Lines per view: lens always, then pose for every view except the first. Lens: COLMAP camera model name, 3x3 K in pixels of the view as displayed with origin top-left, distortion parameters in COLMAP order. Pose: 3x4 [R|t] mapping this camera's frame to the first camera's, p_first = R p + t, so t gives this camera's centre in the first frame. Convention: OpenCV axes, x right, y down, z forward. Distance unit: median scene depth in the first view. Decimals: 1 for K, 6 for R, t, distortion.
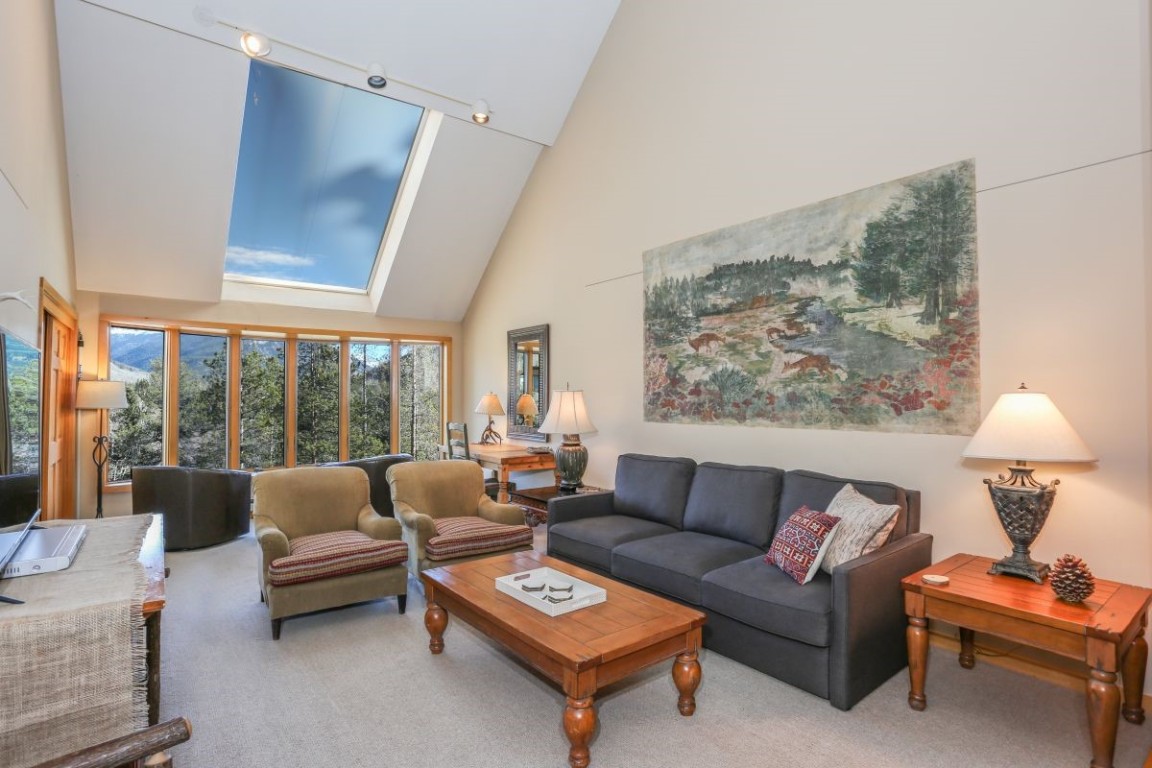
lens RADIAL K [[578.6, 0, 575.7], [0, 578.6, 385.8], [0, 0, 1]] dist [-0.057307, 0.028674]
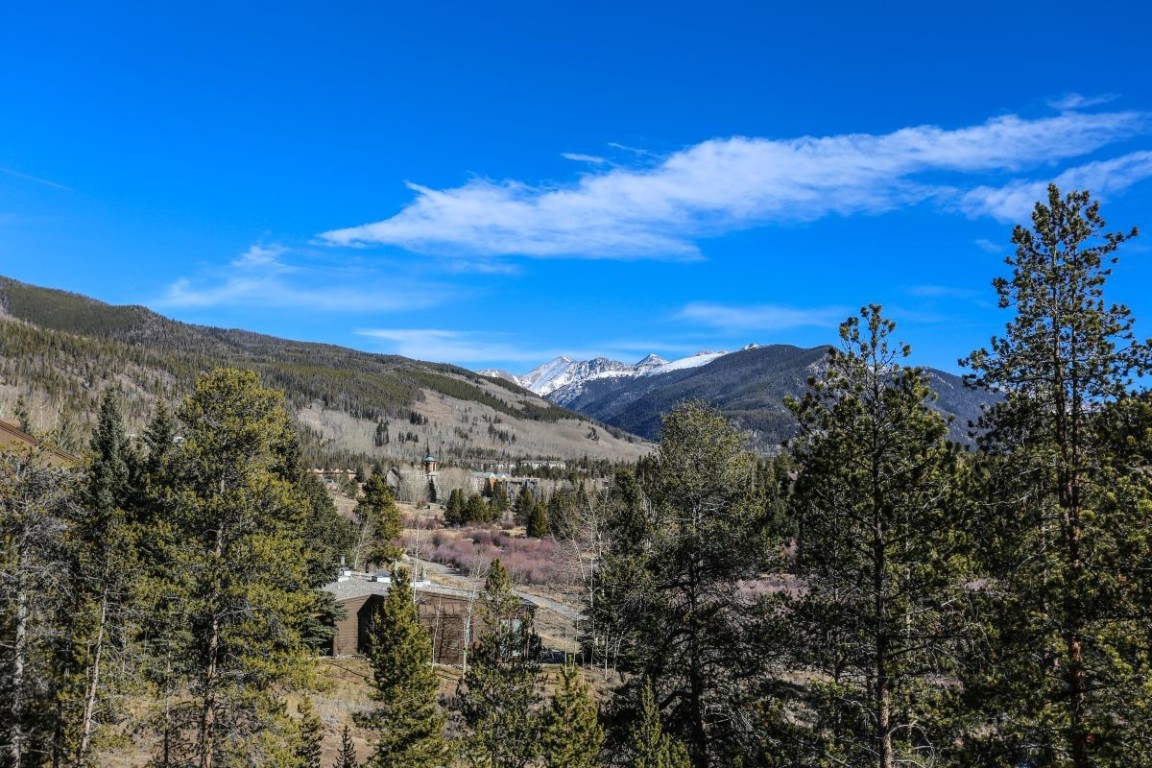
lens RADIAL K [[1270.0, 0, 576.0], [0, 1270.0, 384.0], [0, 0, 1]] dist [0.011196, 0.010955]
pose [[0.758228, -0.052660, -0.649860, -0.218530], [0.012250, 0.997708, -0.066554, -0.000882], [0.651875, 0.042502, 0.757135, 0.281743]]
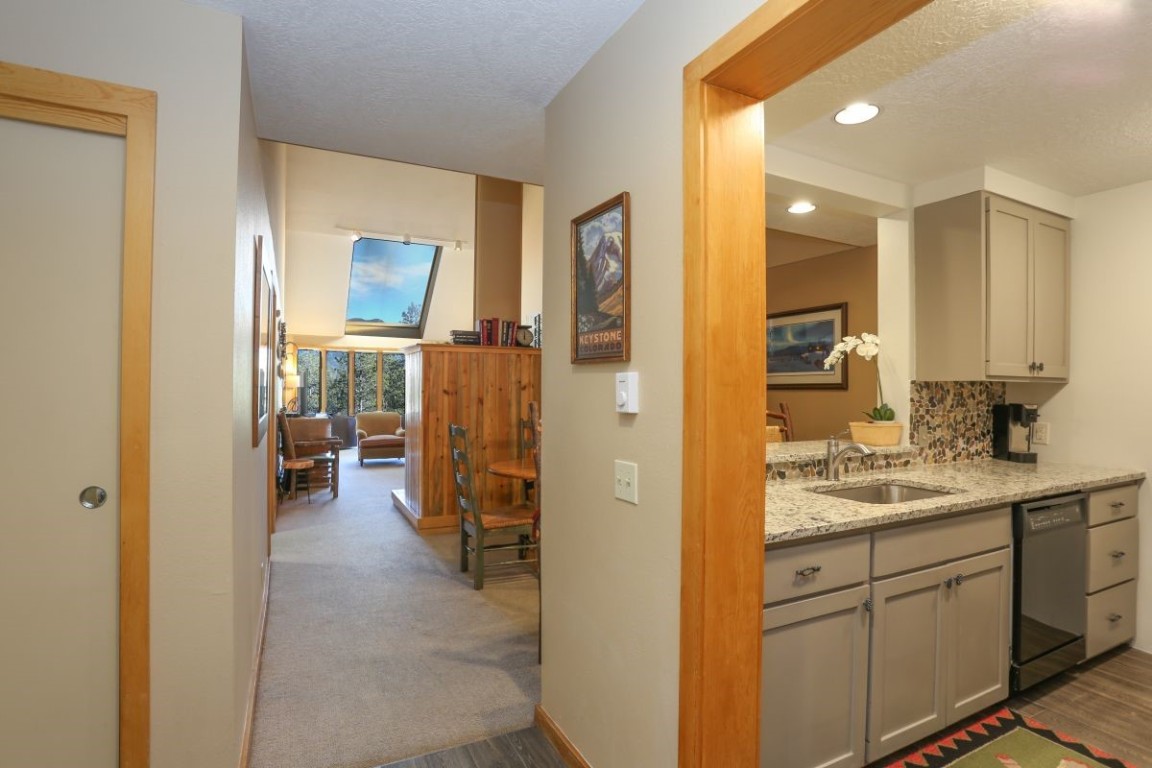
lens RADIAL K [[578.6, 0, 575.7], [0, 578.6, 385.8], [0, 0, 1]] dist [-0.057307, 0.028674]
pose [[0.984024, 0.005848, -0.177940, 0.124542], [-0.002619, 0.999828, 0.018375, -0.002223], [0.178017, -0.017615, 0.983870, -0.196978]]
